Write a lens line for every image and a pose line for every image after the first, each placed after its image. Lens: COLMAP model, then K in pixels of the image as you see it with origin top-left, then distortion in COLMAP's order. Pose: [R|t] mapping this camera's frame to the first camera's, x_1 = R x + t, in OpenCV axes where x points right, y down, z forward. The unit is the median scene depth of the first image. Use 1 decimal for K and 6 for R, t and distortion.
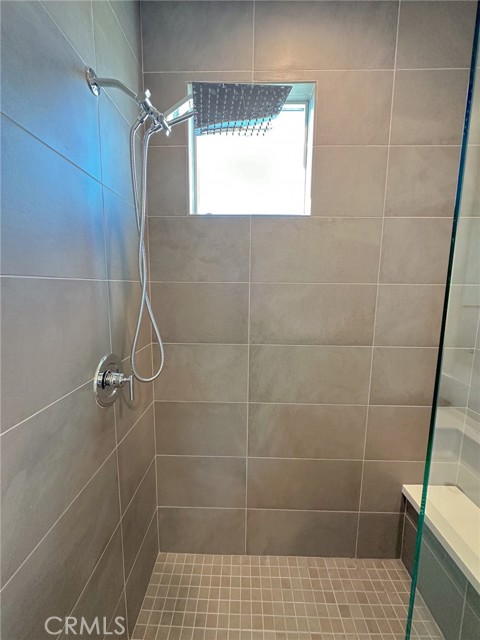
lens RADIAL K [[255.2, 0, 239.5], [0, 255.2, 318.2], [0, 0, 1]] dist [-0.000190, -0.001064]
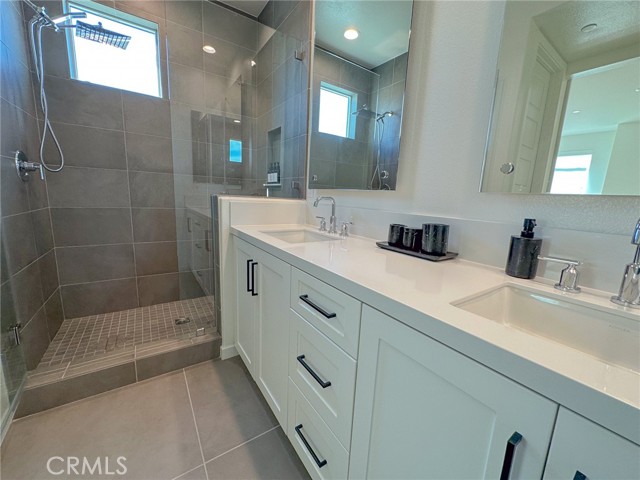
lens RADIAL K [[255.2, 0, 318.9], [0, 255.2, 240.0], [0, 0, 1]] dist [-0.000190, -0.001064]
pose [[0.817311, -0.073023, 0.571551, 0.071930], [0.036744, 0.996523, 0.074775, 0.474502], [-0.575025, -0.040113, 0.817152, -1.089793]]
